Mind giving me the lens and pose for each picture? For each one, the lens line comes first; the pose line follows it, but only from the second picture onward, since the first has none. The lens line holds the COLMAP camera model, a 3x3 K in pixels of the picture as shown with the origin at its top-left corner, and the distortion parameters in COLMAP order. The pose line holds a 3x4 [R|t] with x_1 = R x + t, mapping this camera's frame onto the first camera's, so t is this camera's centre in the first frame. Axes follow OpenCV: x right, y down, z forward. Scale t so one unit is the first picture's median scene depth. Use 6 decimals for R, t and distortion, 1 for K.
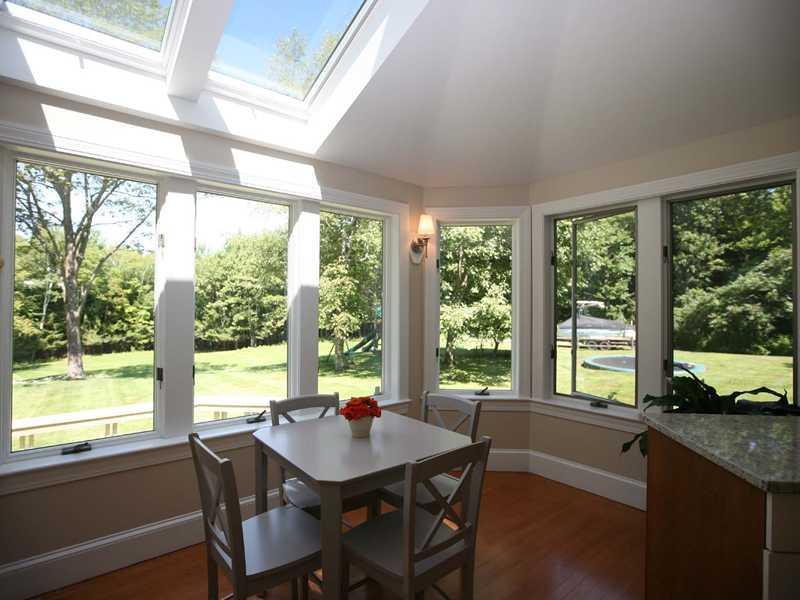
lens RADIAL K [[421.5, 0, 400.0], [0, 421.5, 300.0], [0, 0, 1]] dist [-0.068127, 0.026107]
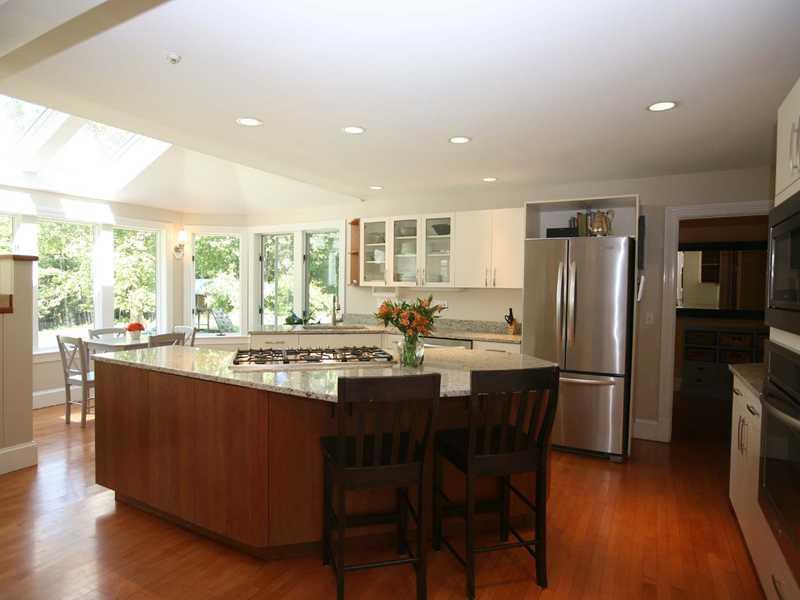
lens RADIAL K [[450.1, 0, 400.0], [0, 450.1, 300.0], [0, 0, 1]] dist [-0.077681, 0.033603]
pose [[0.925288, -0.007047, 0.379199, 0.029482], [-0.012728, 0.998687, 0.049619, -0.003009], [-0.379051, -0.050739, 0.923984, -0.154599]]
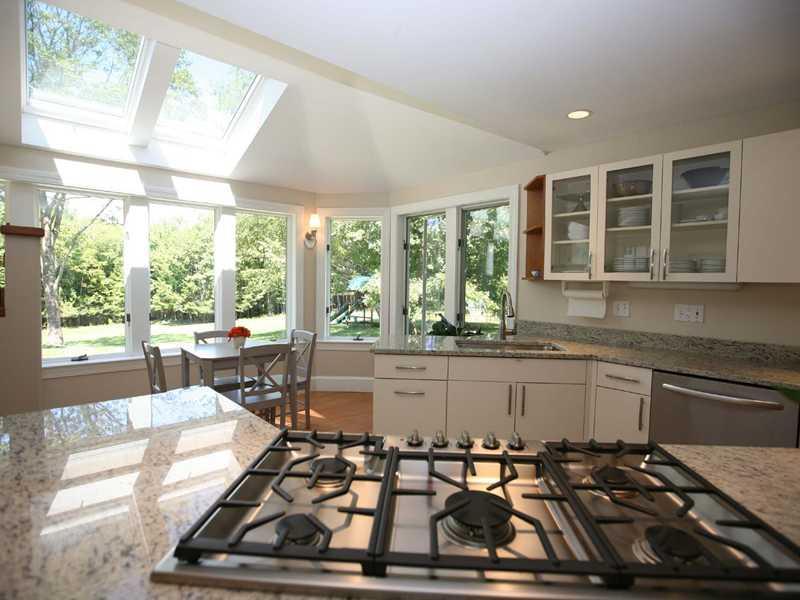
lens RADIAL K [[421.5, 0, 400.0], [0, 421.5, 300.0], [0, 0, 1]] dist [-0.068127, 0.026107]
pose [[0.999134, 0.006728, 0.041057, 0.044674], [-0.009245, 0.998069, 0.061423, 0.000110], [-0.040565, -0.061749, 0.997267, -0.070022]]
